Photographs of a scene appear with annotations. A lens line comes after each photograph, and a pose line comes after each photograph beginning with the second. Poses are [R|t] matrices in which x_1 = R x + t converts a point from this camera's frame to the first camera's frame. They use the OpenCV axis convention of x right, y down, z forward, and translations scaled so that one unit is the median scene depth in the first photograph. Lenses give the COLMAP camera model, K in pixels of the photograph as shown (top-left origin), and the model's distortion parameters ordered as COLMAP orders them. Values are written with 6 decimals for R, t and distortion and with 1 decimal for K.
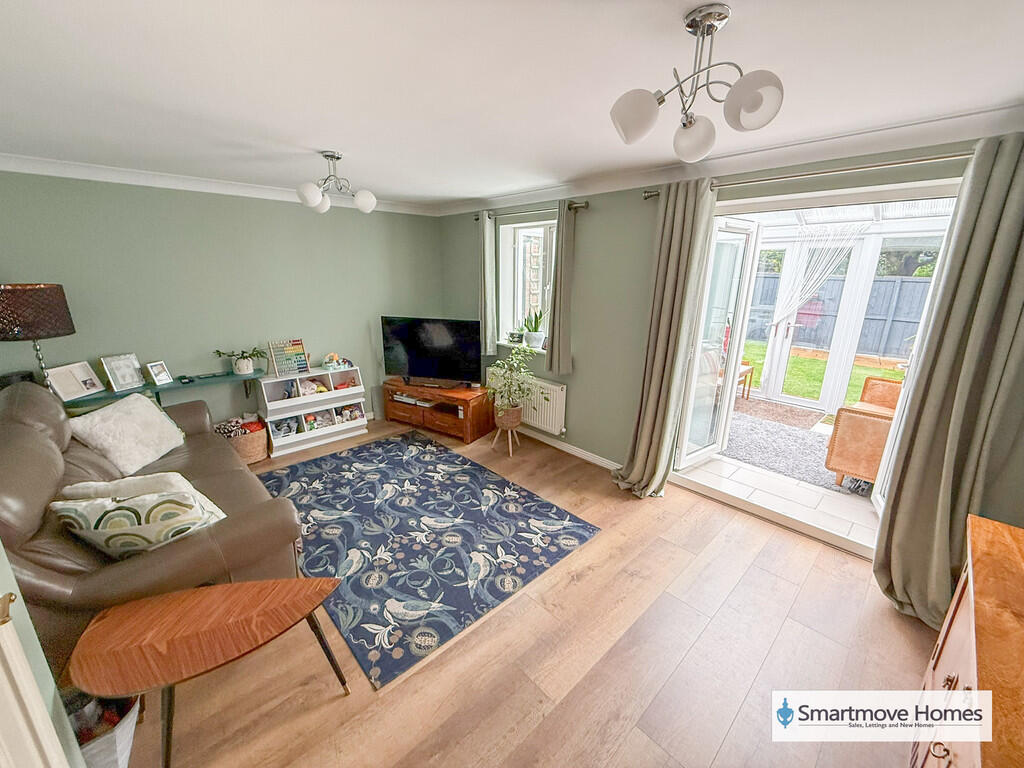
lens RADIAL K [[408.3, 0, 509.8], [0, 408.3, 384.2], [0, 0, 1]] dist [-0.002864, -0.000558]
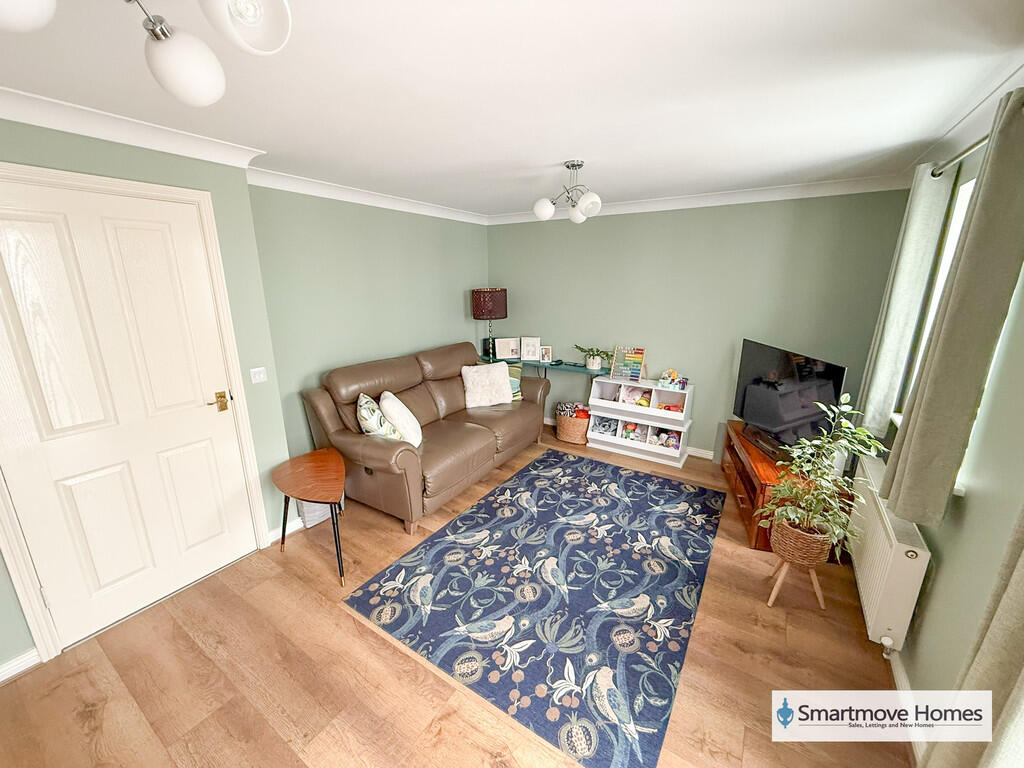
lens RADIAL K [[408.3, 0, 509.3], [0, 408.3, 383.3], [0, 0, 1]] dist [-0.002864, -0.000558]
pose [[0.231616, 0.233130, -0.944460, 0.470582], [-0.260698, 0.950224, 0.170620, -0.144996], [0.937225, 0.206700, 0.280864, 0.540587]]
